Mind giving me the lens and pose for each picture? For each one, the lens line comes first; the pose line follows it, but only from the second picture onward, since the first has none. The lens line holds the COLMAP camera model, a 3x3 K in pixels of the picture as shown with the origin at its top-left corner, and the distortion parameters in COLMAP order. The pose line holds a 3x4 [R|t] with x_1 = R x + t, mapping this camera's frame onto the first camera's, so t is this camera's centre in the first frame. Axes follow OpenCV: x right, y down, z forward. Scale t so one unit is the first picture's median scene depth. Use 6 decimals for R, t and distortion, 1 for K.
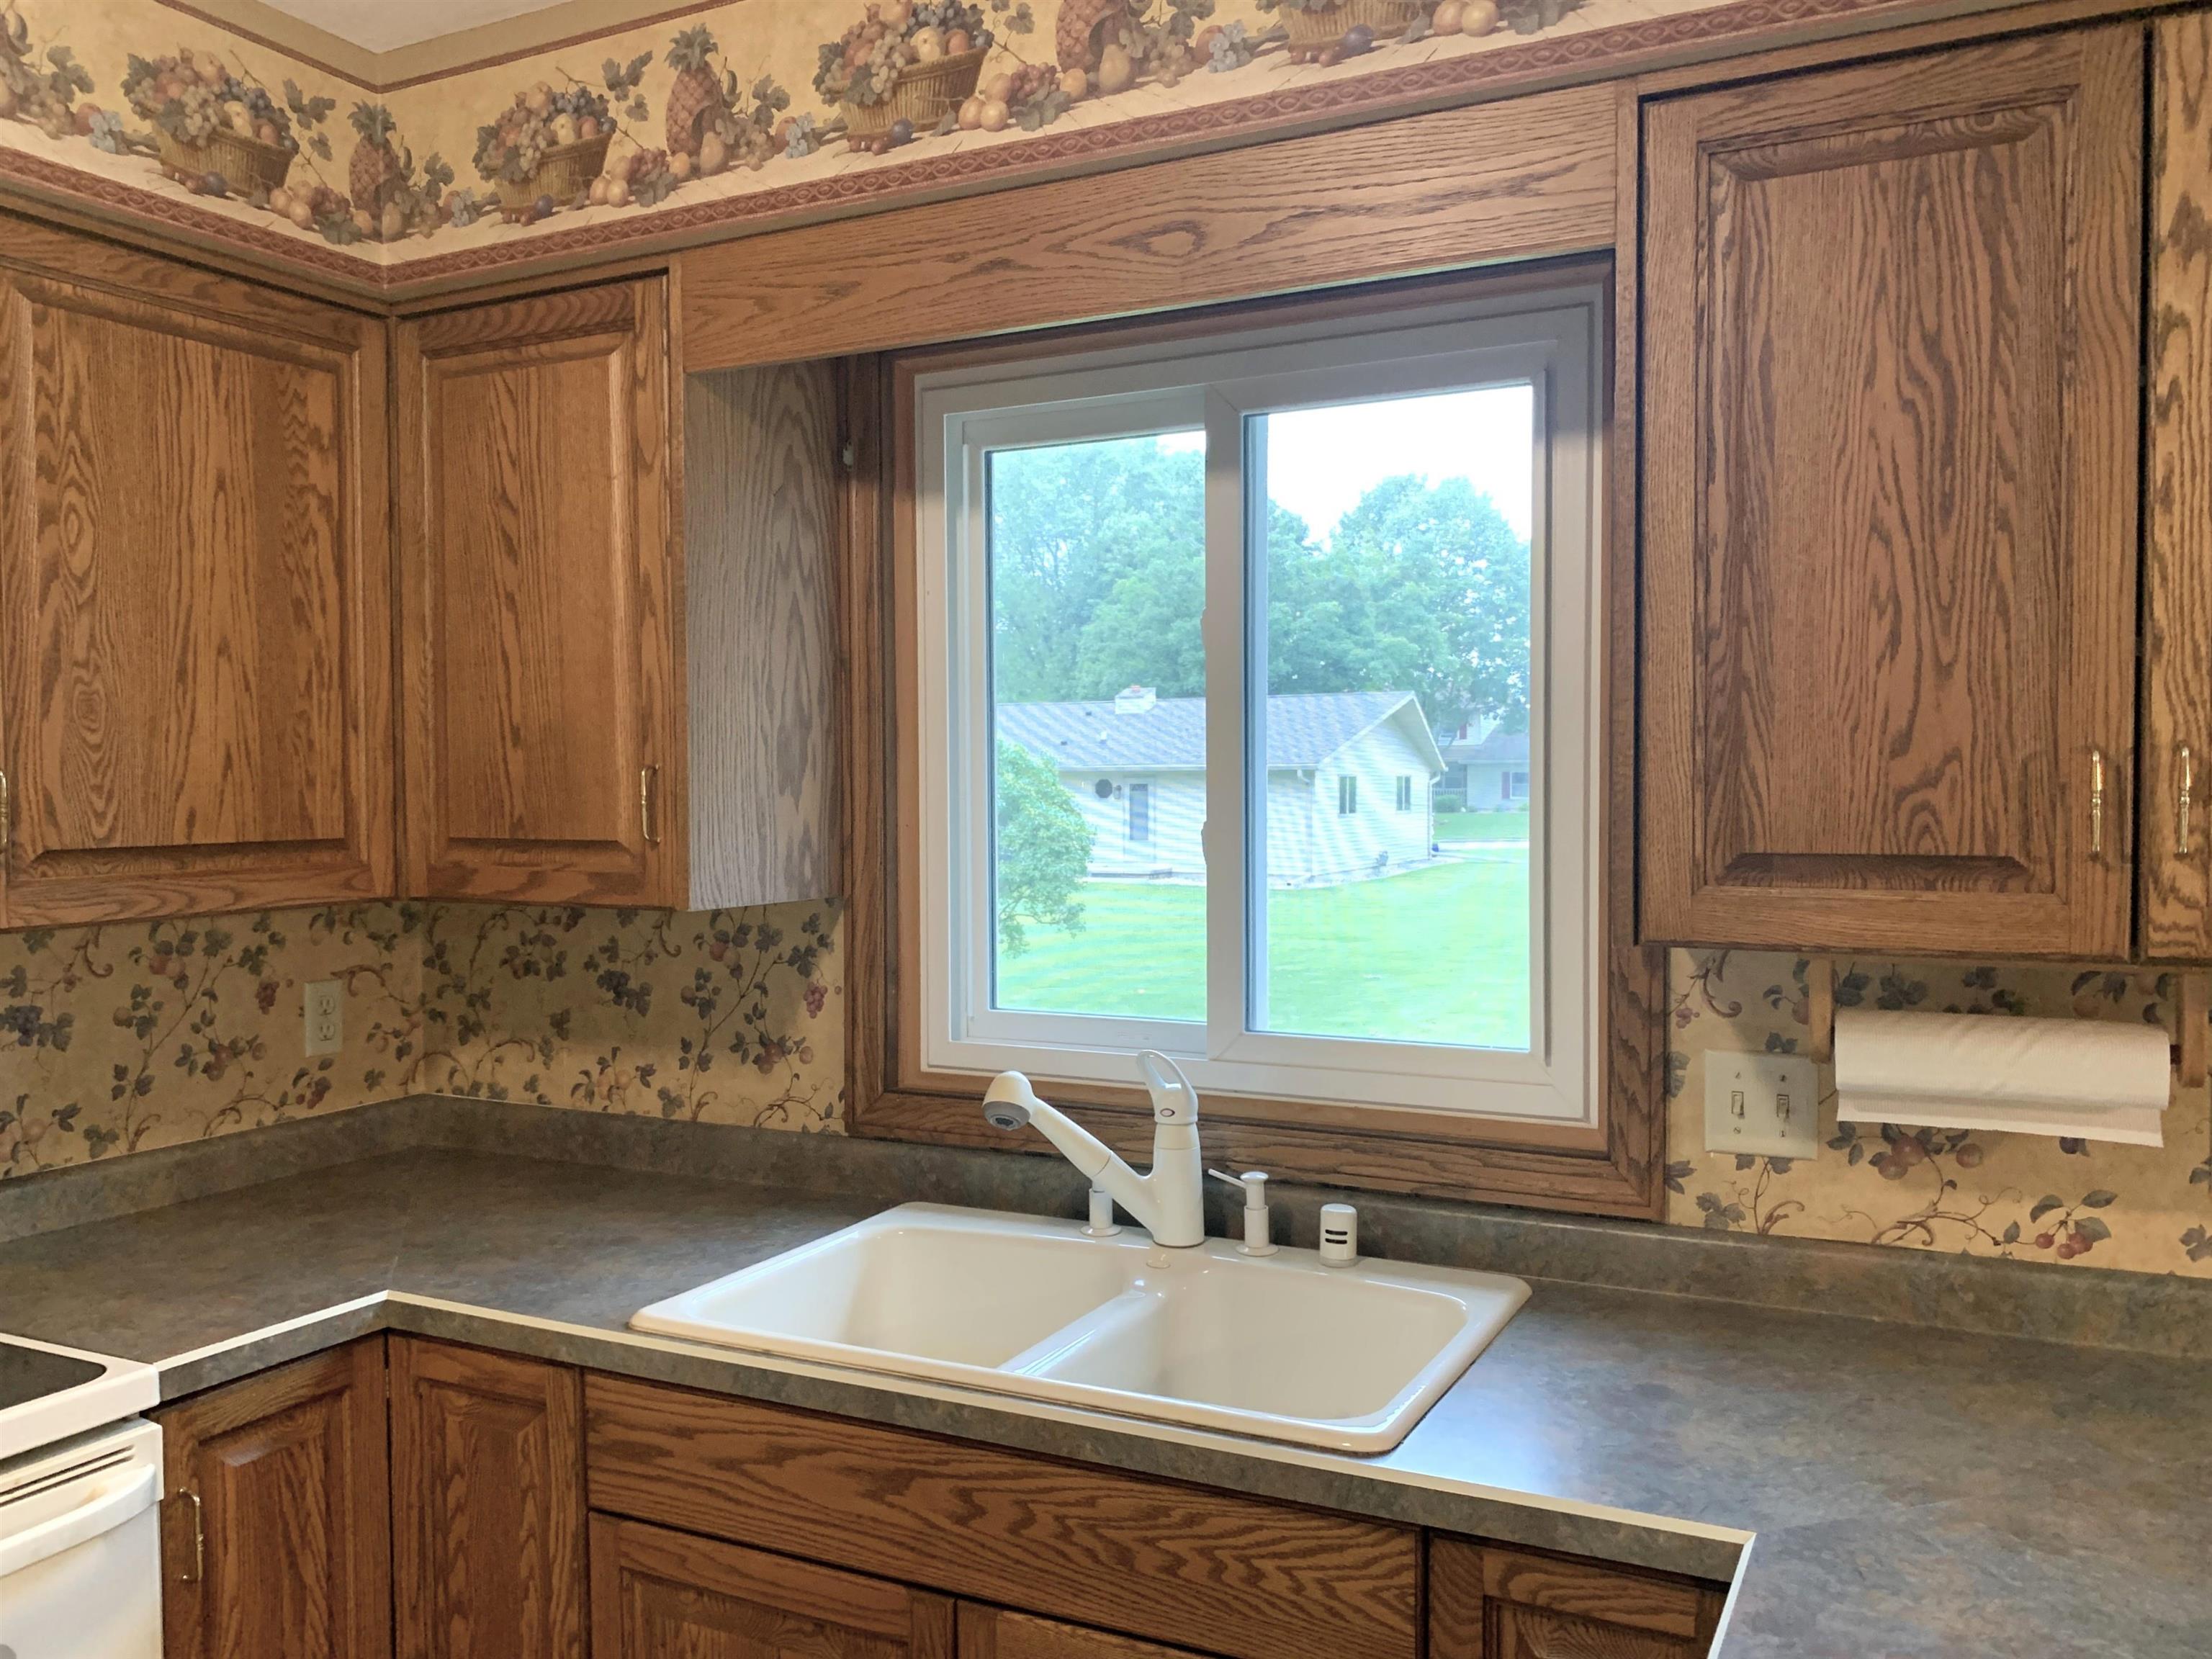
lens RADIAL K [[1773.4, 0, 1085.0], [0, 1773.4, 849.7], [0, 0, 1]] dist [-0.003500, 0.000531]
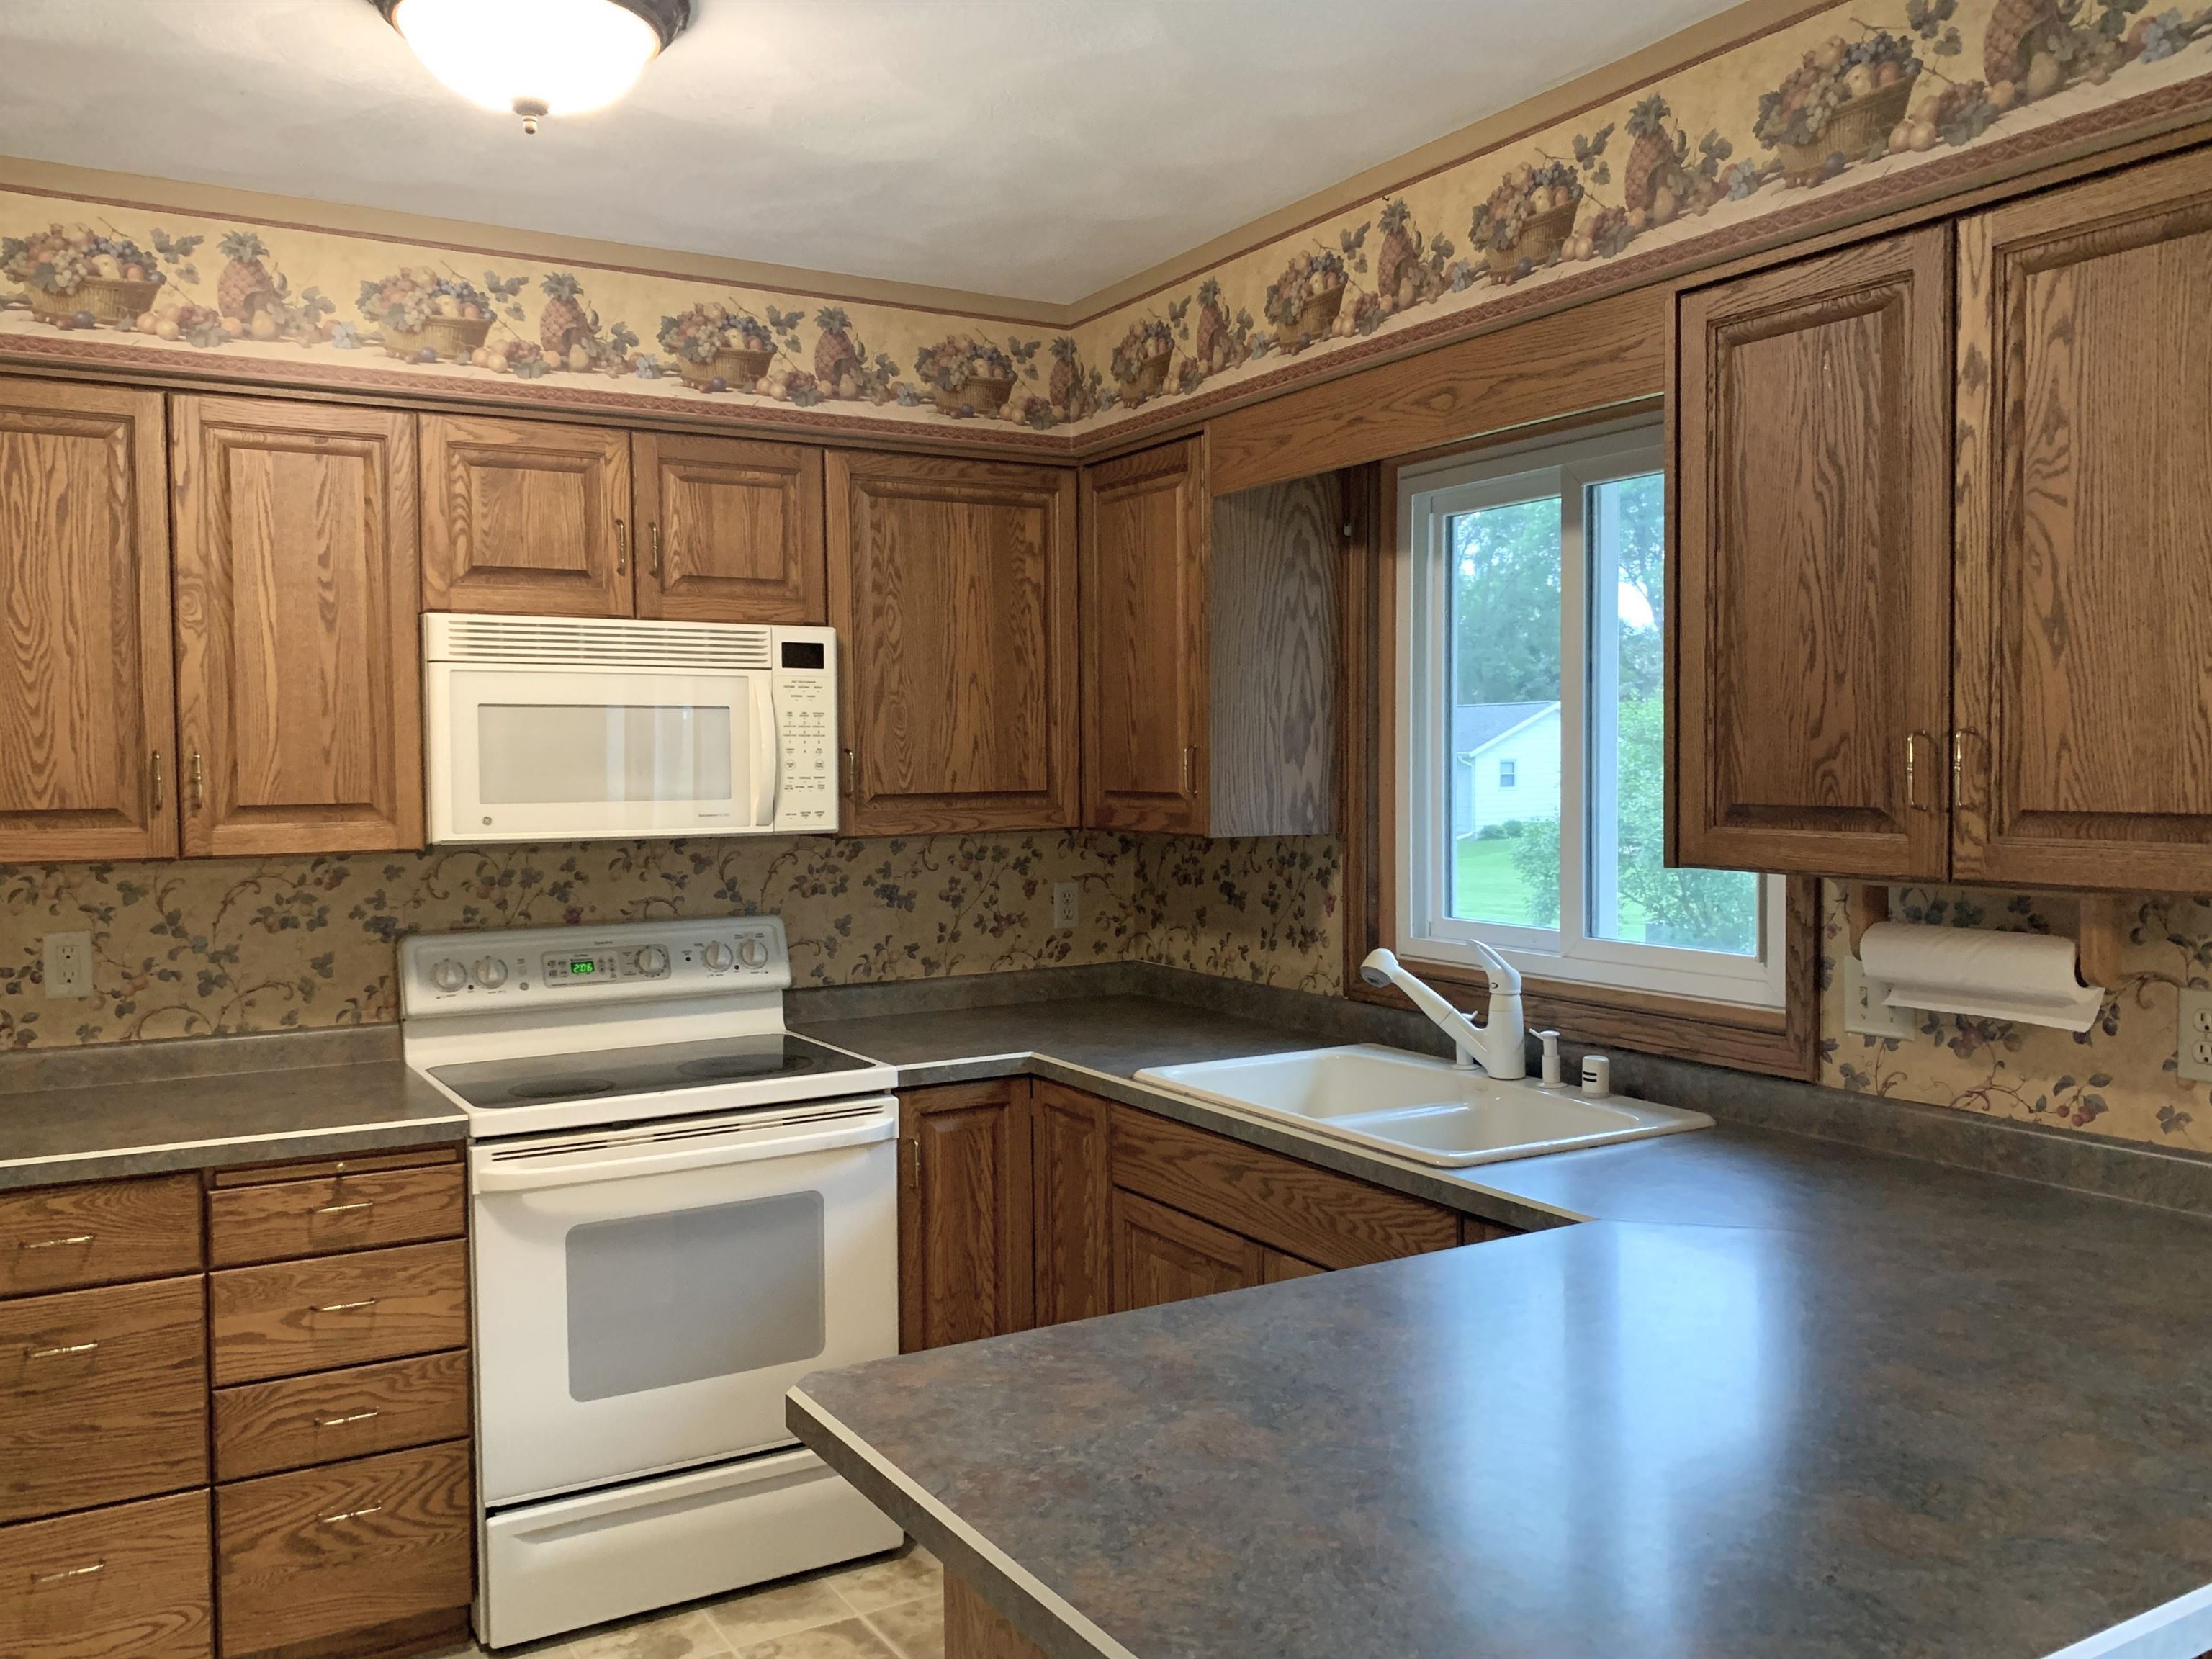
lens RADIAL K [[1764.2, 0, 1079.8], [0, 1764.2, 838.1], [0, 0, 1]] dist [0.093168, -0.197698]
pose [[0.843010, 0.022092, -0.537444, 0.566368], [-0.014187, 0.999722, 0.018841, 0.007791], [0.537711, -0.008259, 0.843089, -0.422425]]
